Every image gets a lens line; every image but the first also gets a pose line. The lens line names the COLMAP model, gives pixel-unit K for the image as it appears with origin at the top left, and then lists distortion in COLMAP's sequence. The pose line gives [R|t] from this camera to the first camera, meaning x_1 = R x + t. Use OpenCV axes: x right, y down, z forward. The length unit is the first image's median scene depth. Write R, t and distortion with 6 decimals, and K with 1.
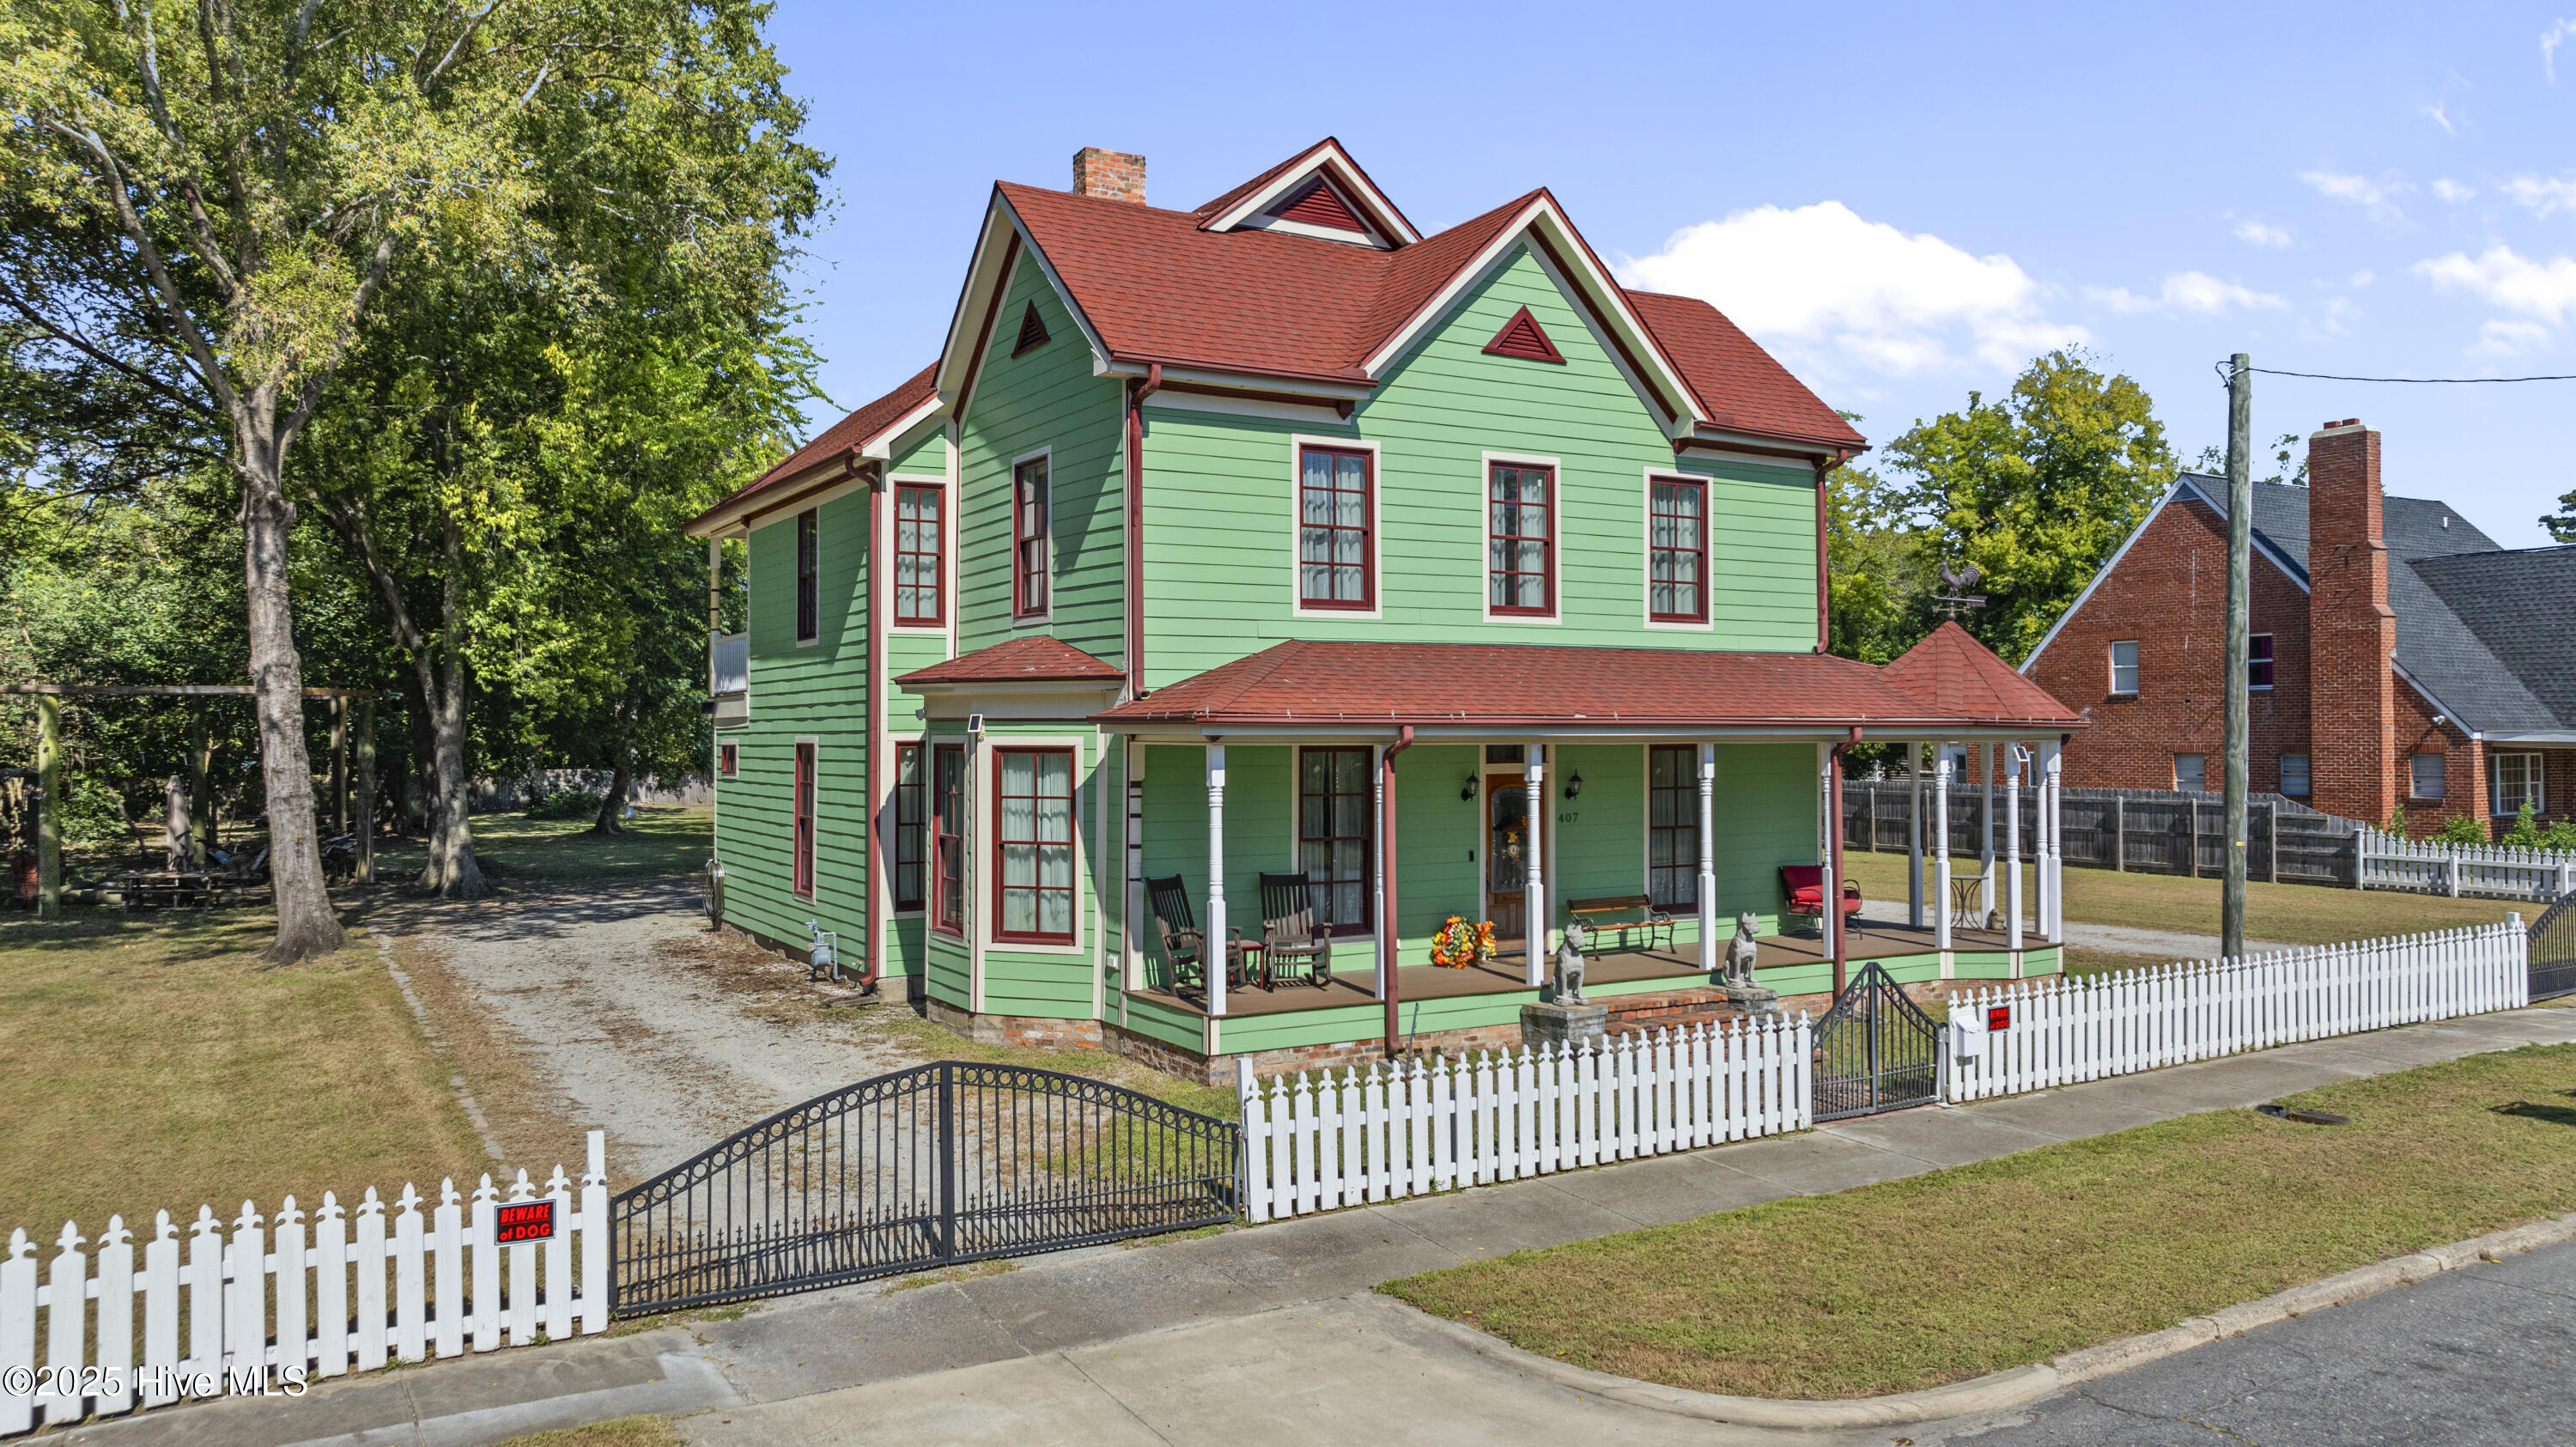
lens RADIAL K [[1833.4, 0, 1288.0], [0, 1833.4, 723.5], [0, 0, 1]] dist [-0.011726, -0.003306]
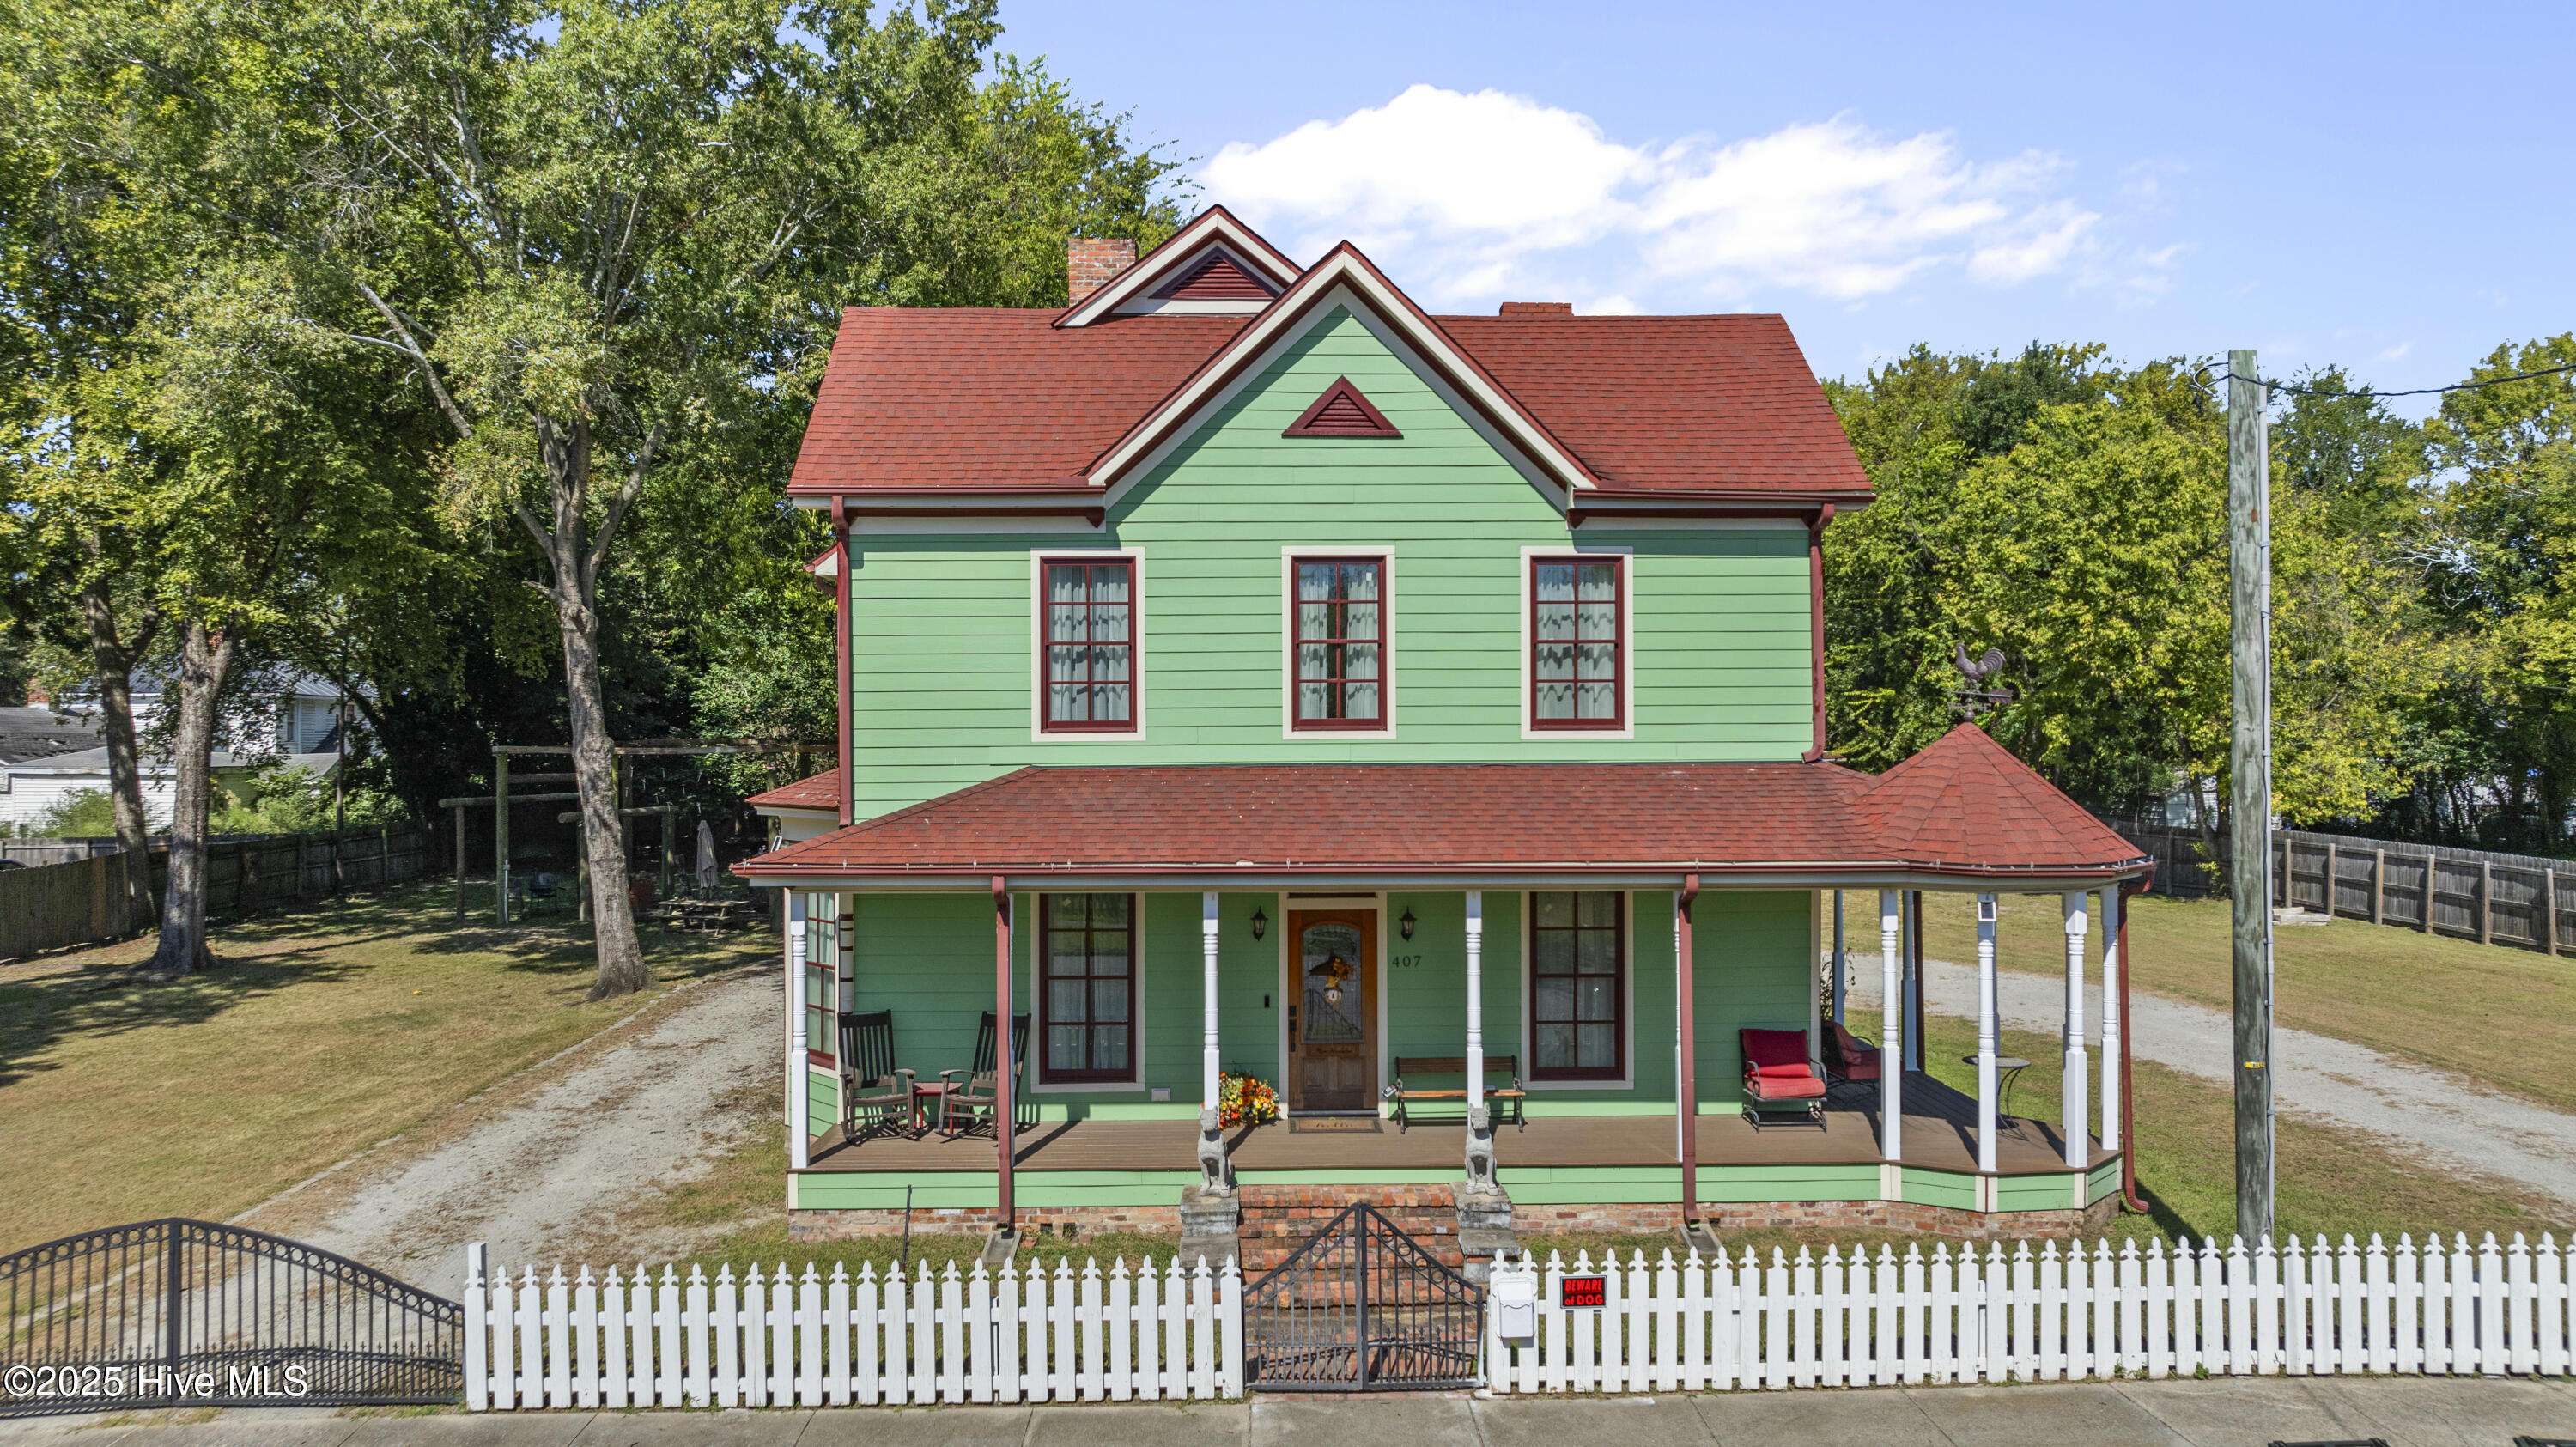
lens RADIAL K [[1833.4, 0, 1288.0], [0, 1833.4, 723.5], [0, 0, 1]] dist [-0.011726, -0.003306]
pose [[0.868206, -0.001165, -0.496202, 0.539040], [0.004040, 0.999981, 0.004720, -0.065896], [0.496187, -0.006103, 0.868194, 0.223802]]
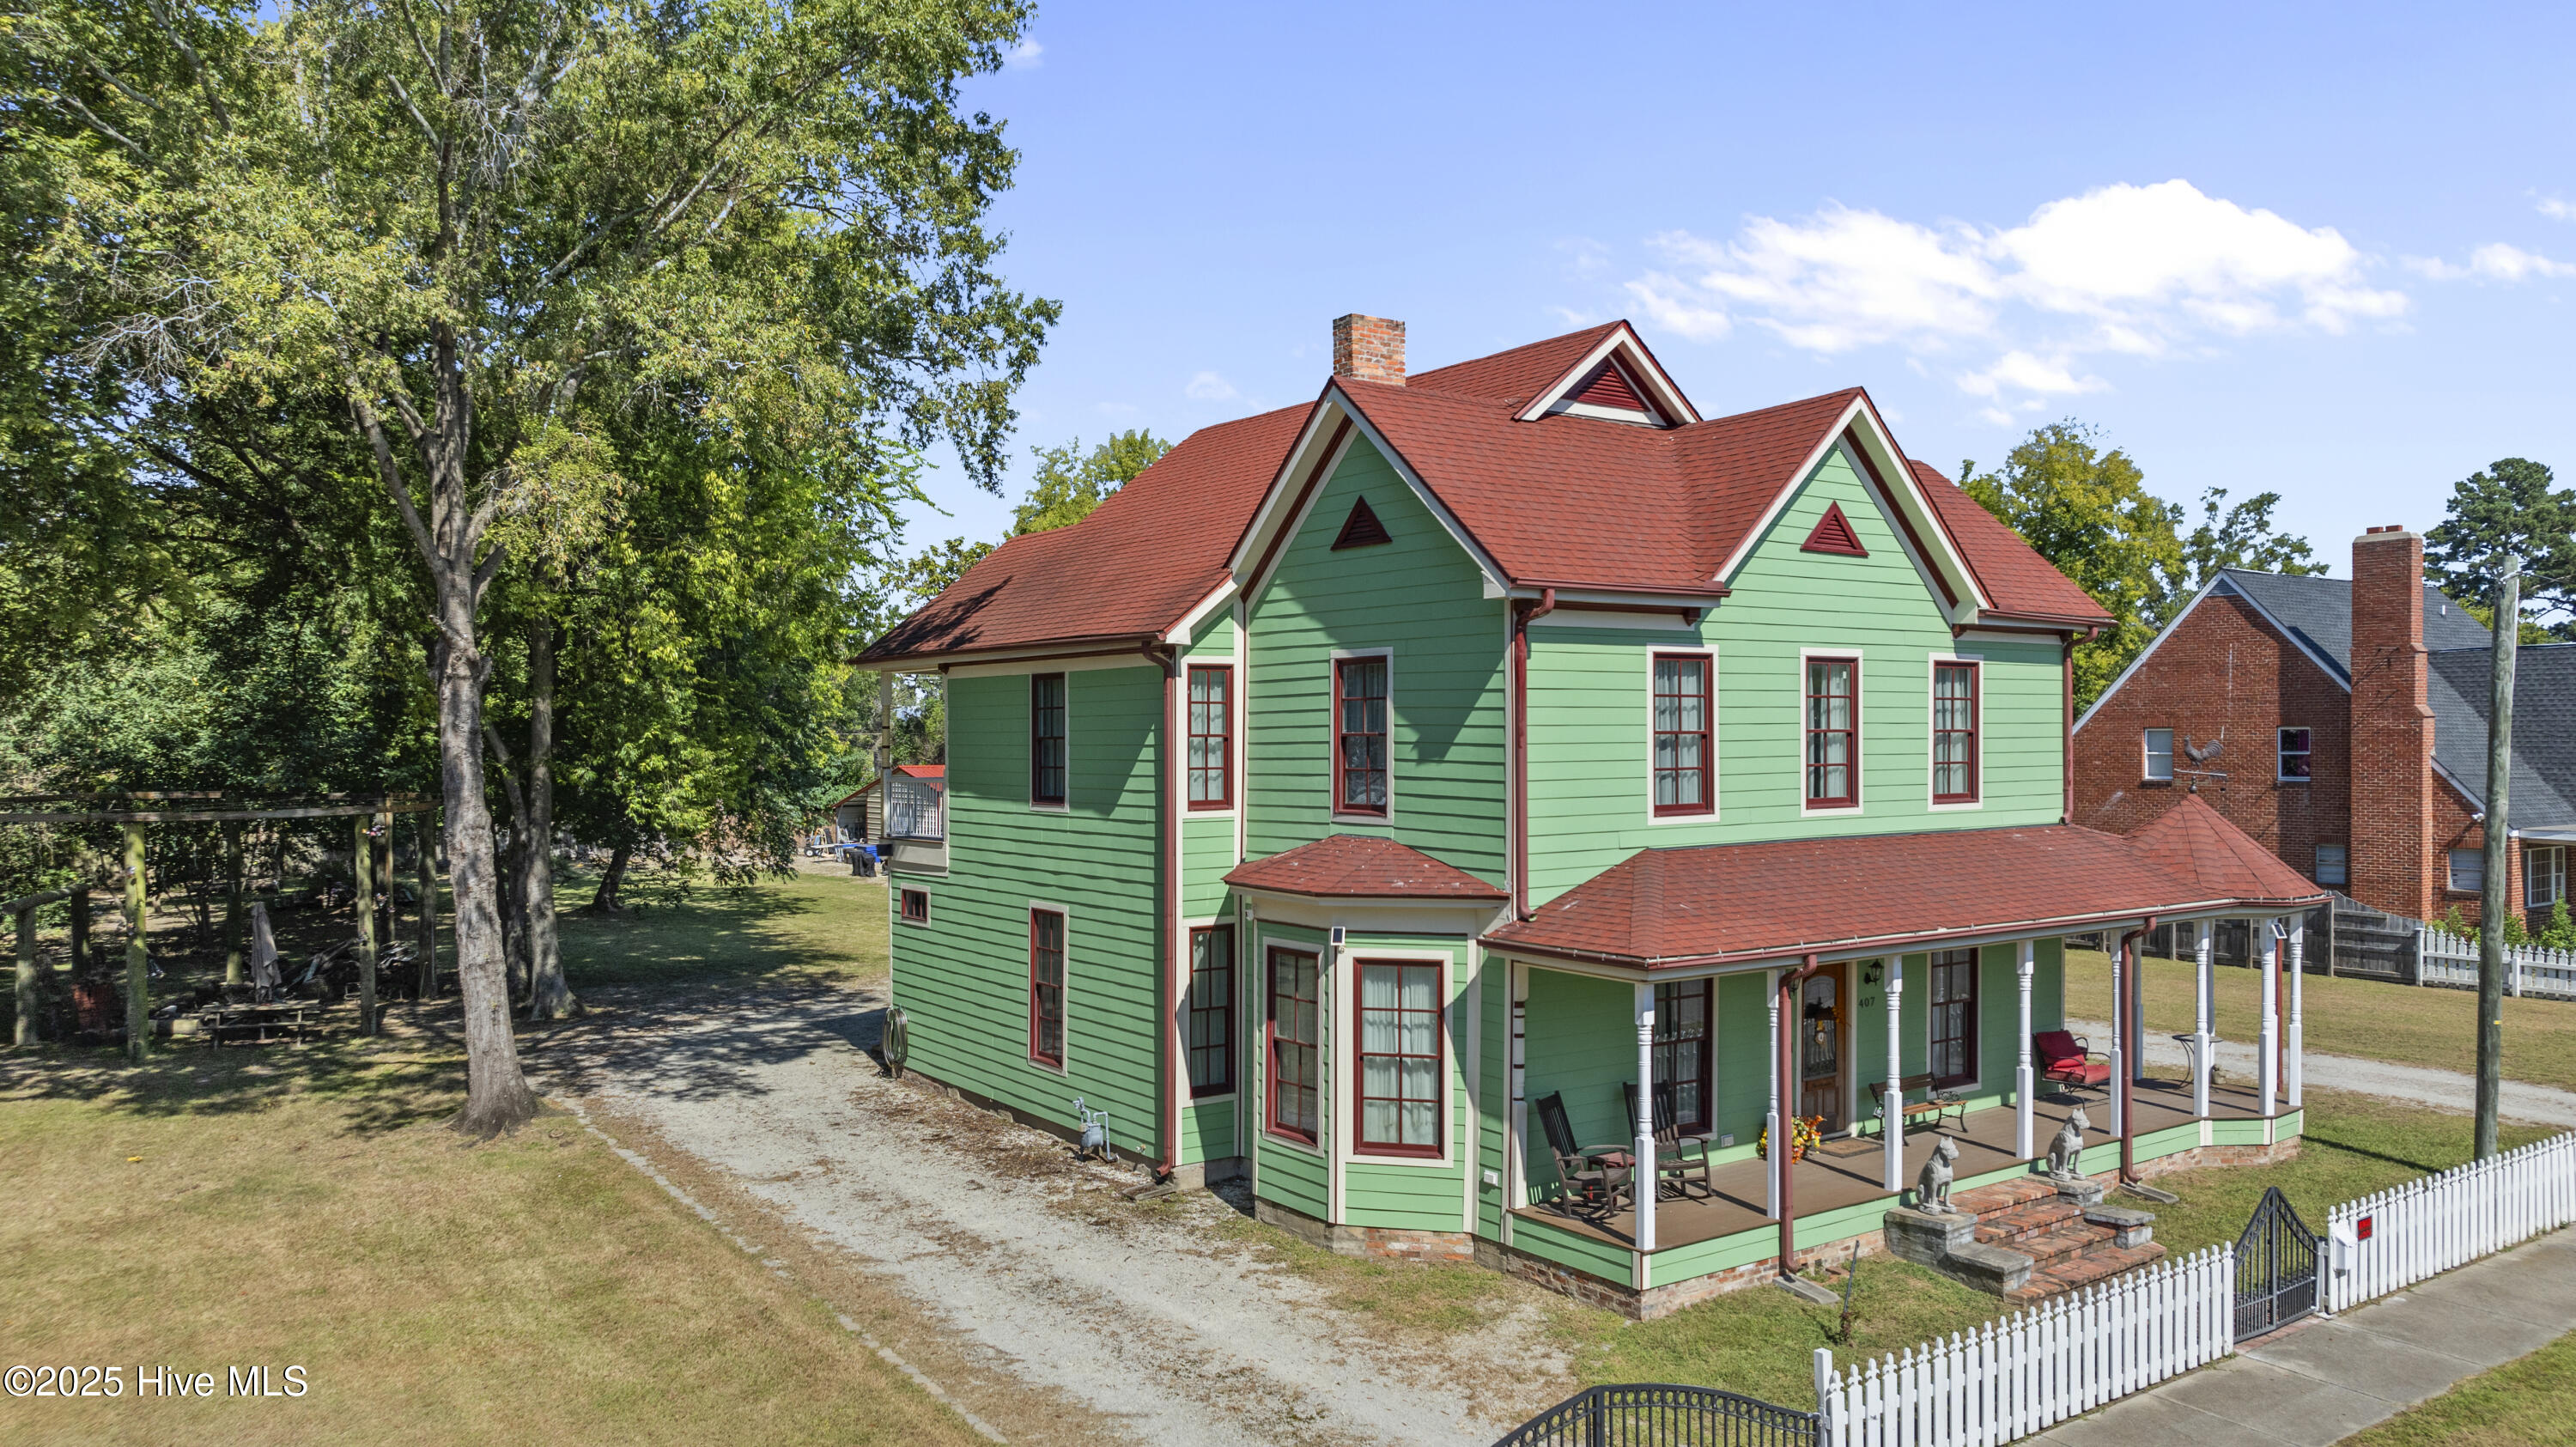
lens RADIAL K [[1845.1, 0, 1290.8], [0, 1845.1, 771.4], [0, 0, 1]] dist [-0.011432, -0.002651]
pose [[0.996653, -0.003755, 0.081665, -0.253011], [0.001652, 0.999666, 0.025802, -0.105193], [-0.081734, -0.025581, 0.996326, 0.006286]]
